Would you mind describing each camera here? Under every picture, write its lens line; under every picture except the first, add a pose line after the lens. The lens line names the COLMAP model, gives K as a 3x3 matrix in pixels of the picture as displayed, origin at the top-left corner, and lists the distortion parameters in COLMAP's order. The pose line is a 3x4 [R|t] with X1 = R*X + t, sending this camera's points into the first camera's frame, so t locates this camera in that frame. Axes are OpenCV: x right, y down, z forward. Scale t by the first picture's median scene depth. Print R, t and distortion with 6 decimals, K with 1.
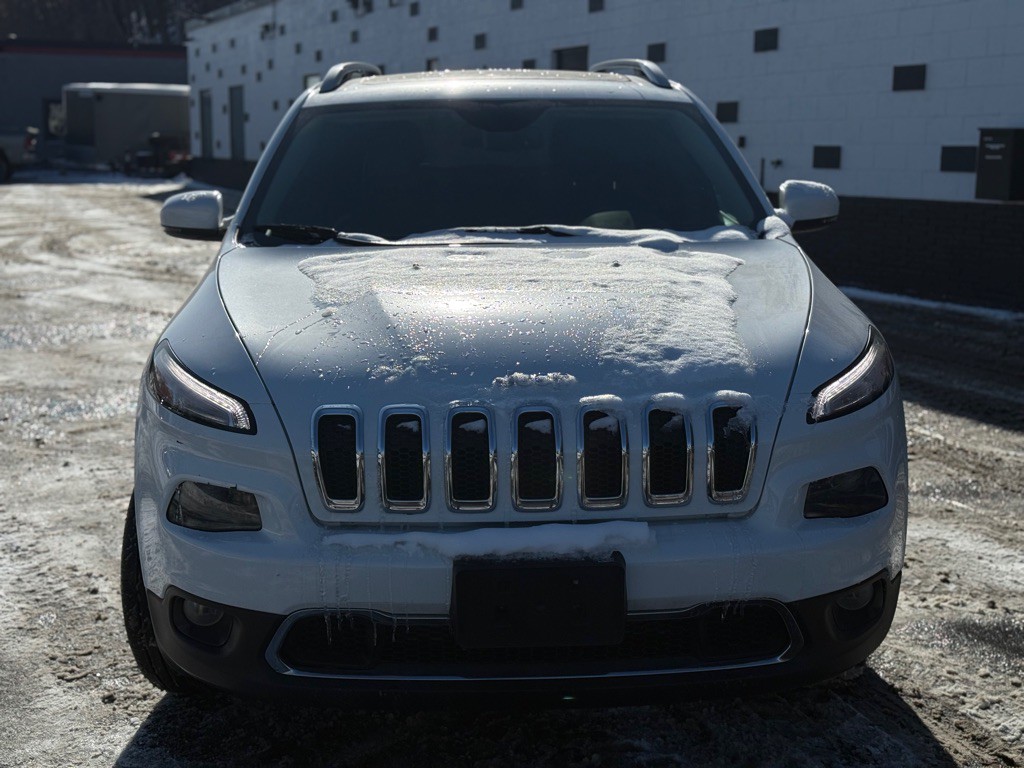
lens RADIAL K [[1435.8, 0, 511.4], [0, 1435.8, 384.3], [0, 0, 1]] dist [0.114130, 0.000000]
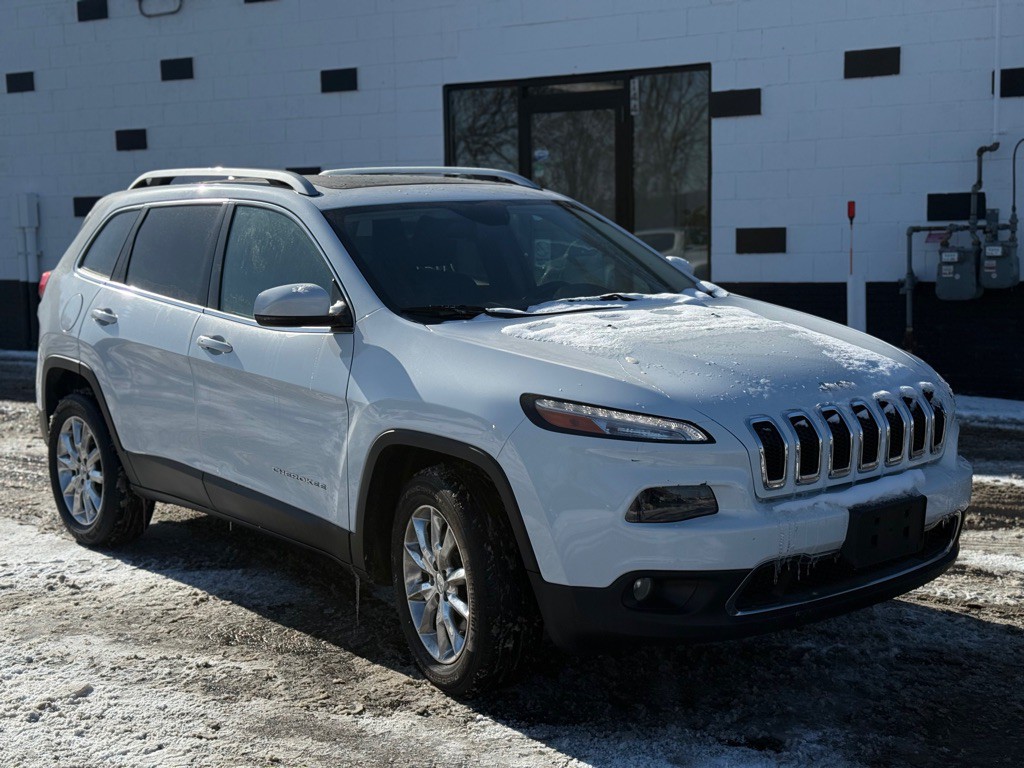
lens RADIAL K [[1435.8, 0, 512.4], [0, 1435.8, 377.6], [0, 0, 1]] dist [0.114130, 0.000000]
pose [[0.796138, -0.085603, 0.599030, -1.148572], [0.126067, 0.991685, -0.025834, -0.015597], [-0.591838, 0.096085, 0.800310, 0.005865]]
